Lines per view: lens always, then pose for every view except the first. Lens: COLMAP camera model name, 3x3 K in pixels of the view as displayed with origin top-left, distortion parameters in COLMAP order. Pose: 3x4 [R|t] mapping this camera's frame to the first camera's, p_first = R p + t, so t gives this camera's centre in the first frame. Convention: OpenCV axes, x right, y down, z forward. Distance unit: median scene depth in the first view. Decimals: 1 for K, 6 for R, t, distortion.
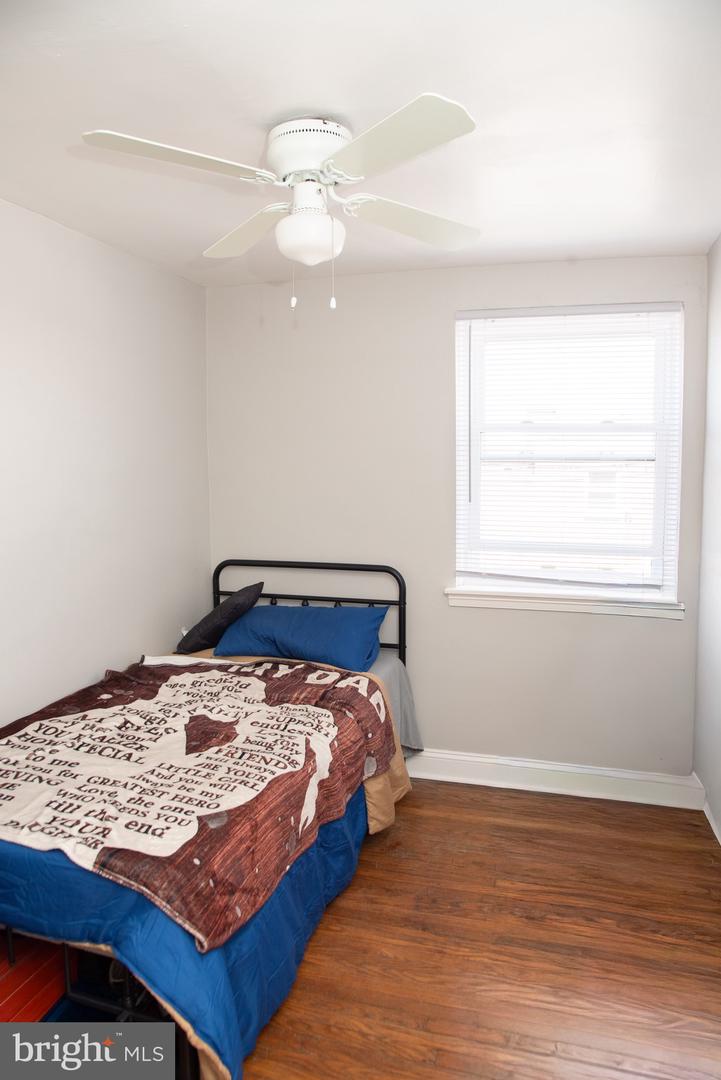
lens RADIAL K [[780.2, 0, 360.0], [0, 780.2, 533.6], [0, 0, 1]] dist [-0.127605, 0.078760]
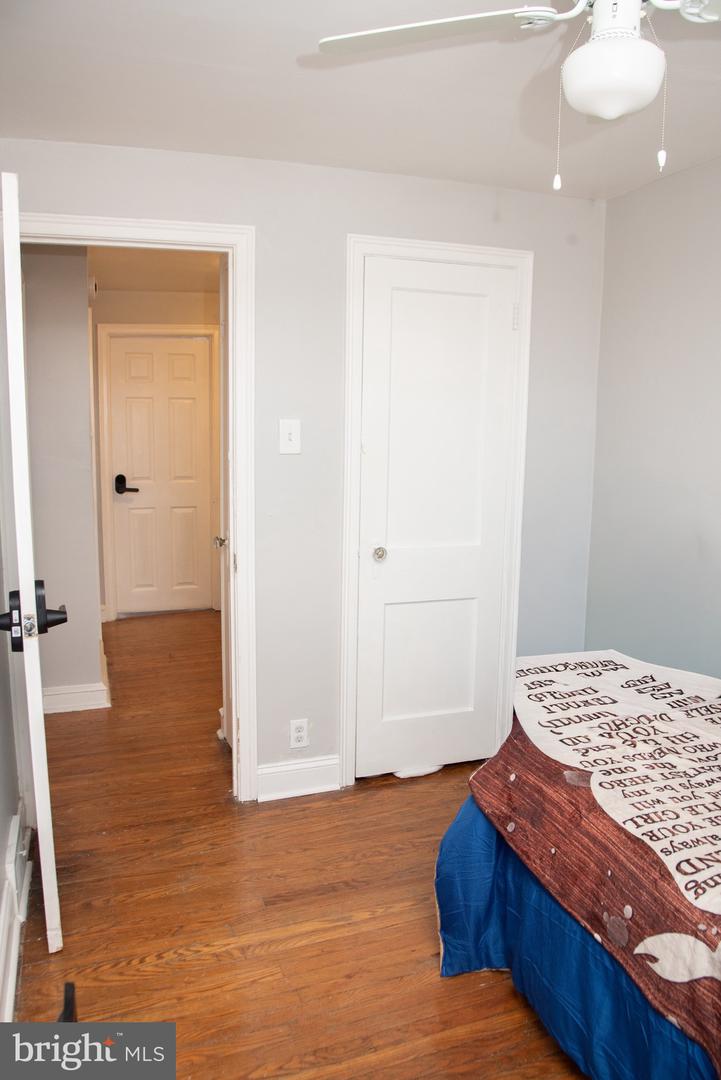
lens RADIAL K [[780.2, 0, 360.0], [0, 780.2, 533.6], [0, 0, 1]] dist [-0.127605, 0.078760]
pose [[-0.813268, 0.073693, -0.577204, 0.526384], [-0.067320, 0.973371, 0.219126, -0.108121], [0.577981, 0.217066, -0.786651, 1.430970]]
